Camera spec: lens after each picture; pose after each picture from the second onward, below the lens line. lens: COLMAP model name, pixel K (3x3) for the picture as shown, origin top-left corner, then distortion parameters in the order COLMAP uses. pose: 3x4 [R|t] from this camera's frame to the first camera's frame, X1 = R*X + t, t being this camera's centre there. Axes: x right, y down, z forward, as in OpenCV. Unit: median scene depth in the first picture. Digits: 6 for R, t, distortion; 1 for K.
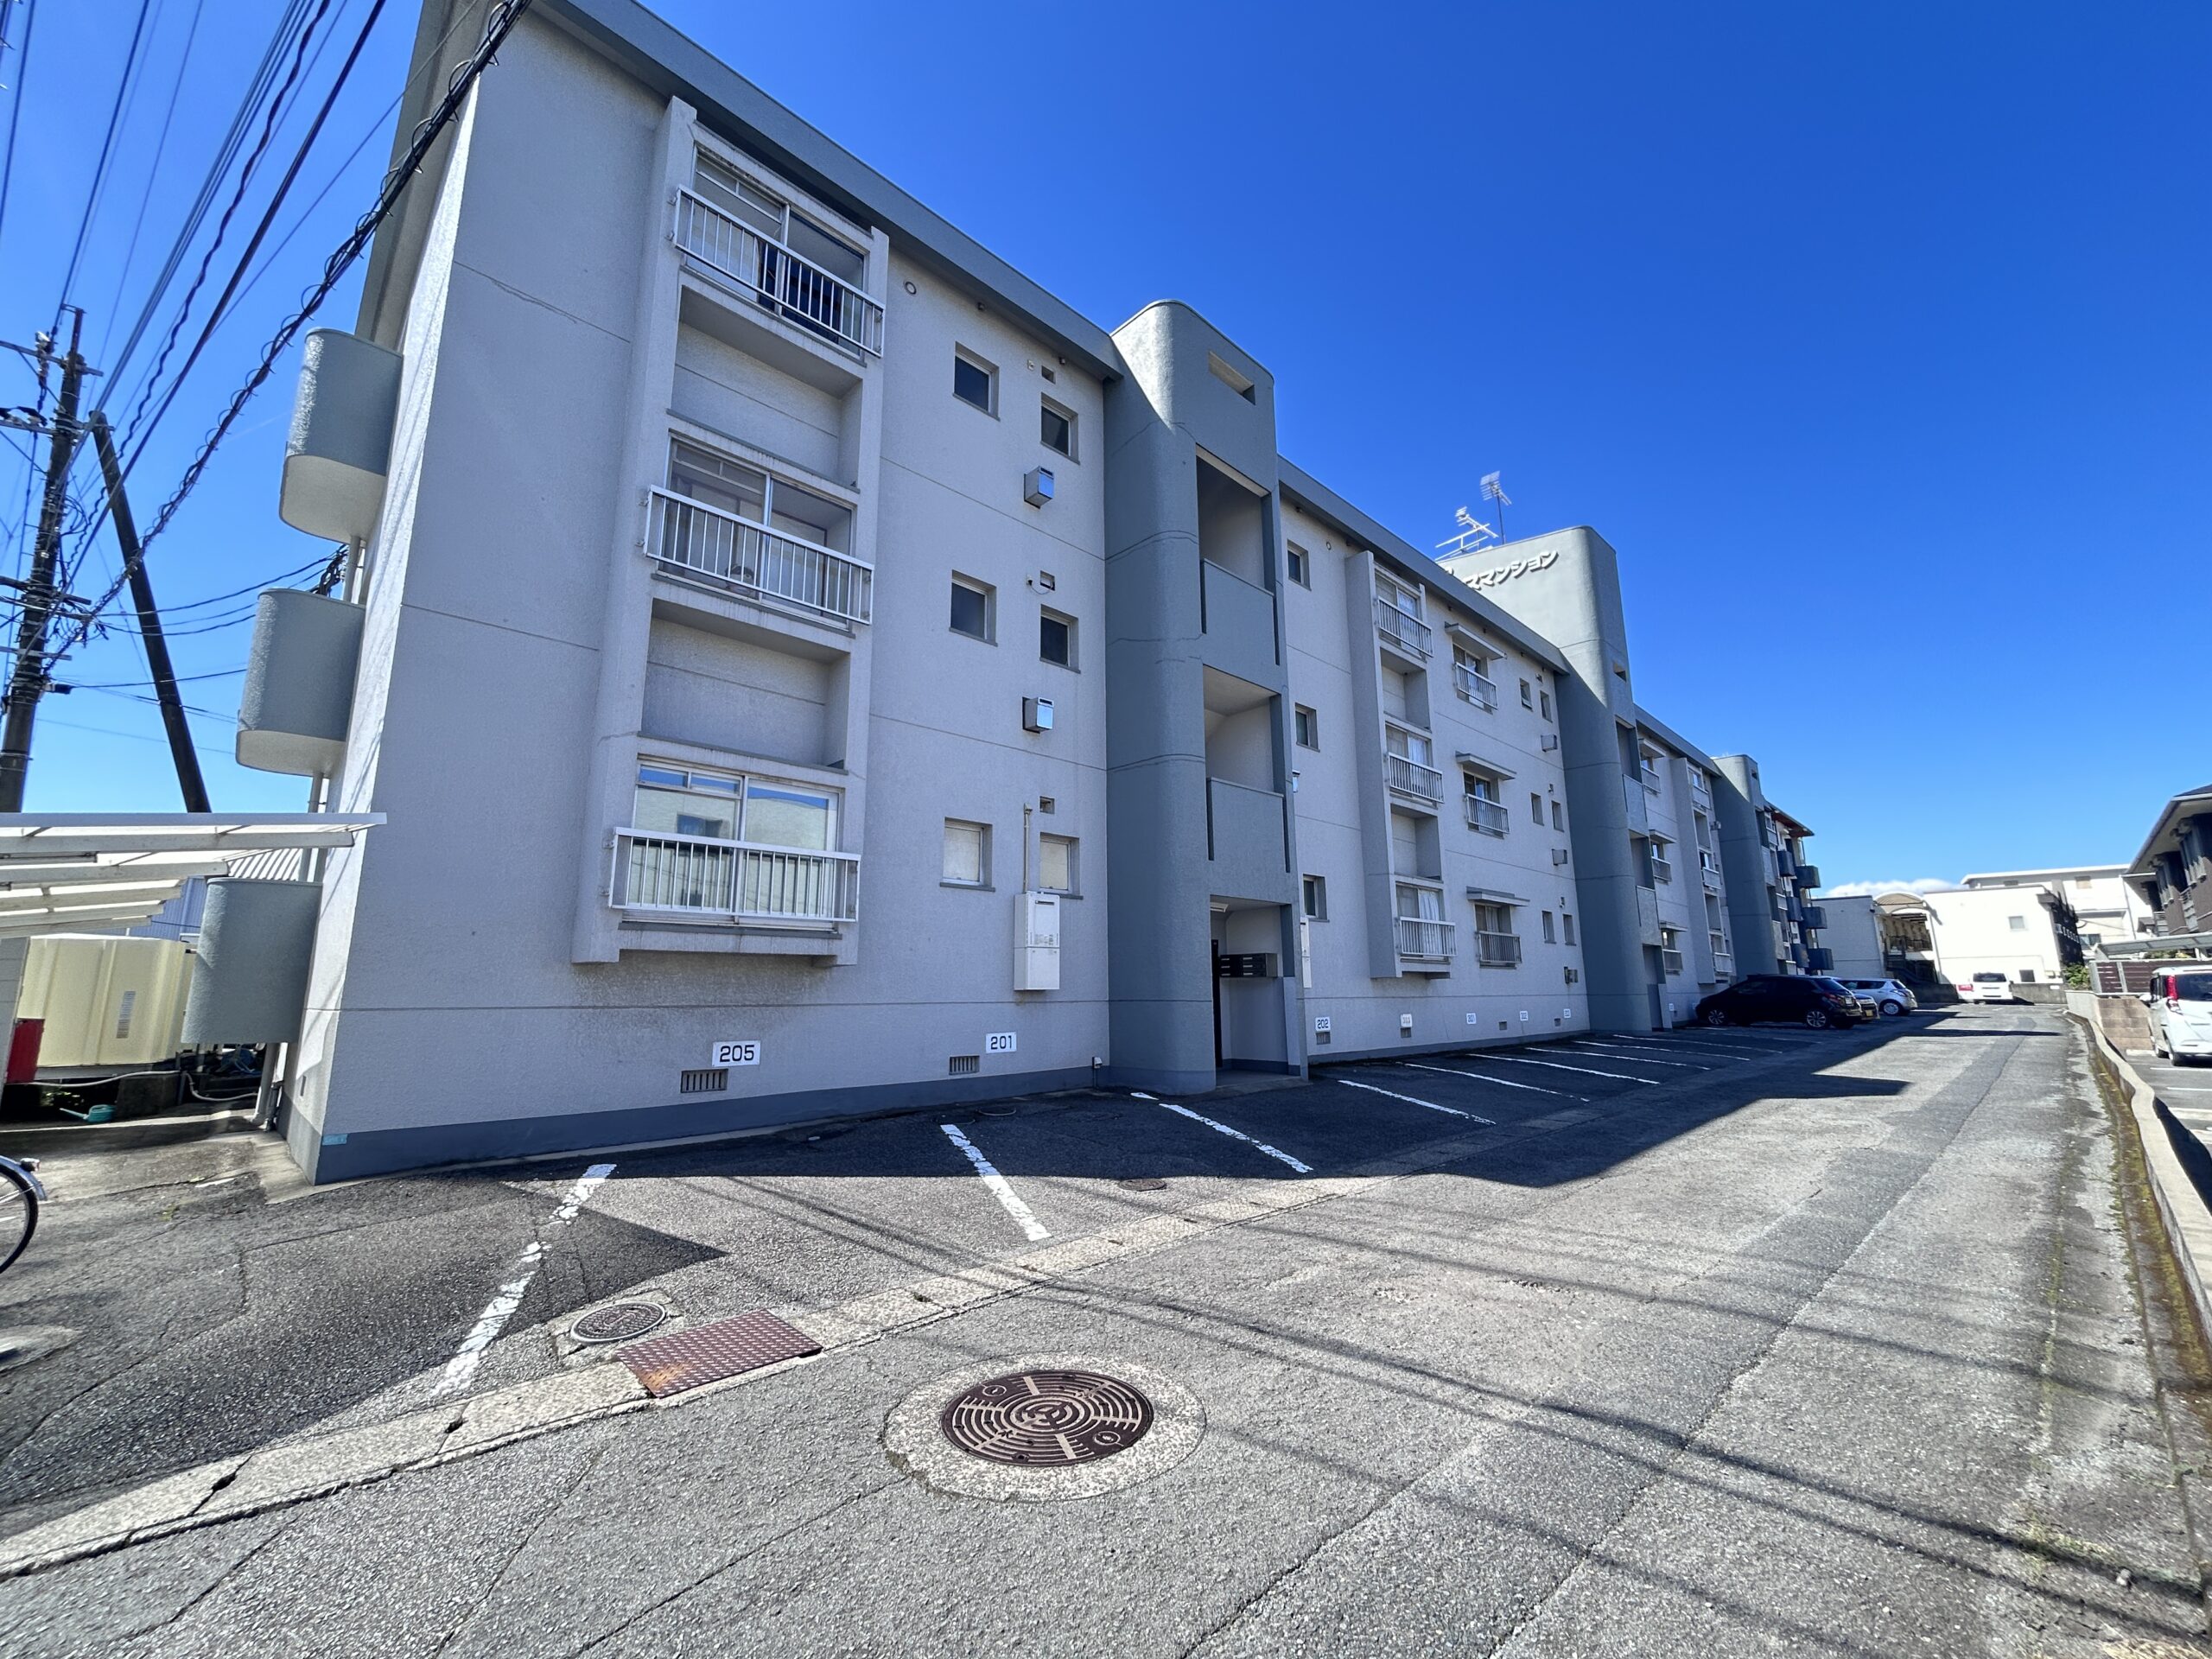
lens RADIAL K [[894.0, 0, 1100.3], [0, 894.0, 833.1], [0, 0, 1]] dist [0.005624, 0.000318]
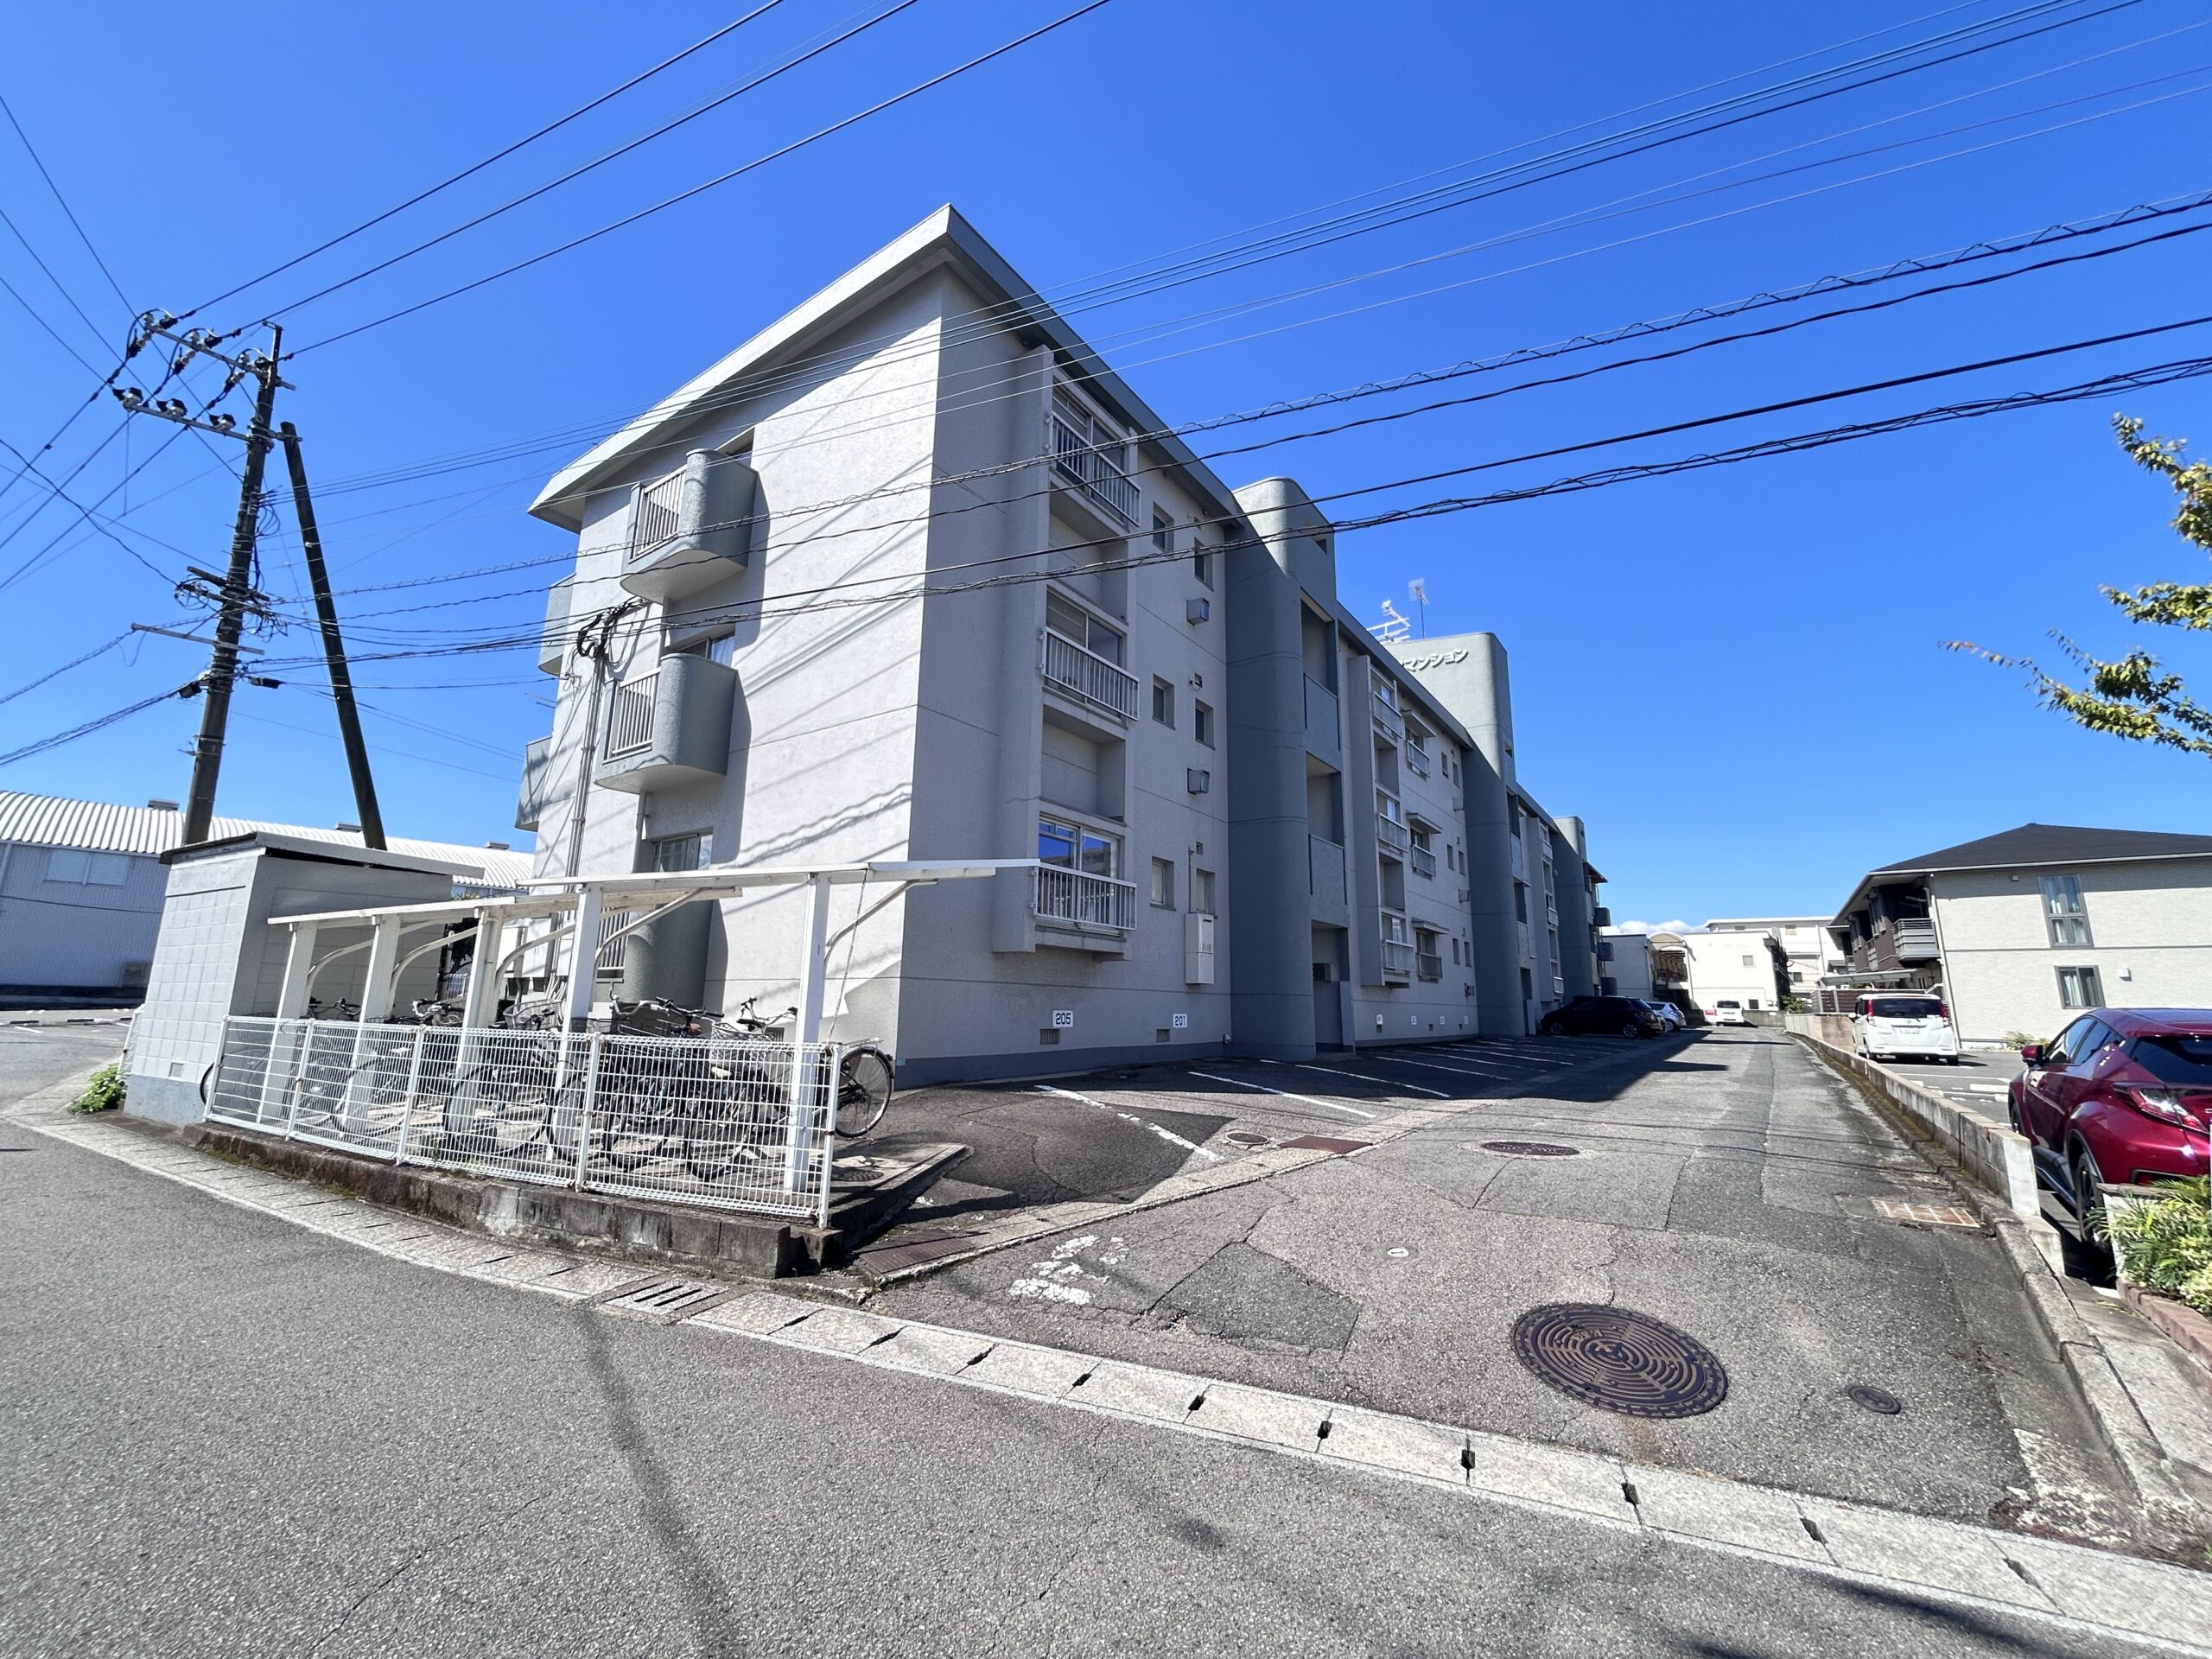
lens RADIAL K [[894.0, 0, 1100.3], [0, 894.0, 833.1], [0, 0, 1]] dist [0.005624, 0.000318]
pose [[0.982775, 0.058353, 0.175352, -0.221936], [-0.056171, 0.998270, -0.017387, -0.010767], [-0.176063, 0.007238, 0.984352, -0.153093]]
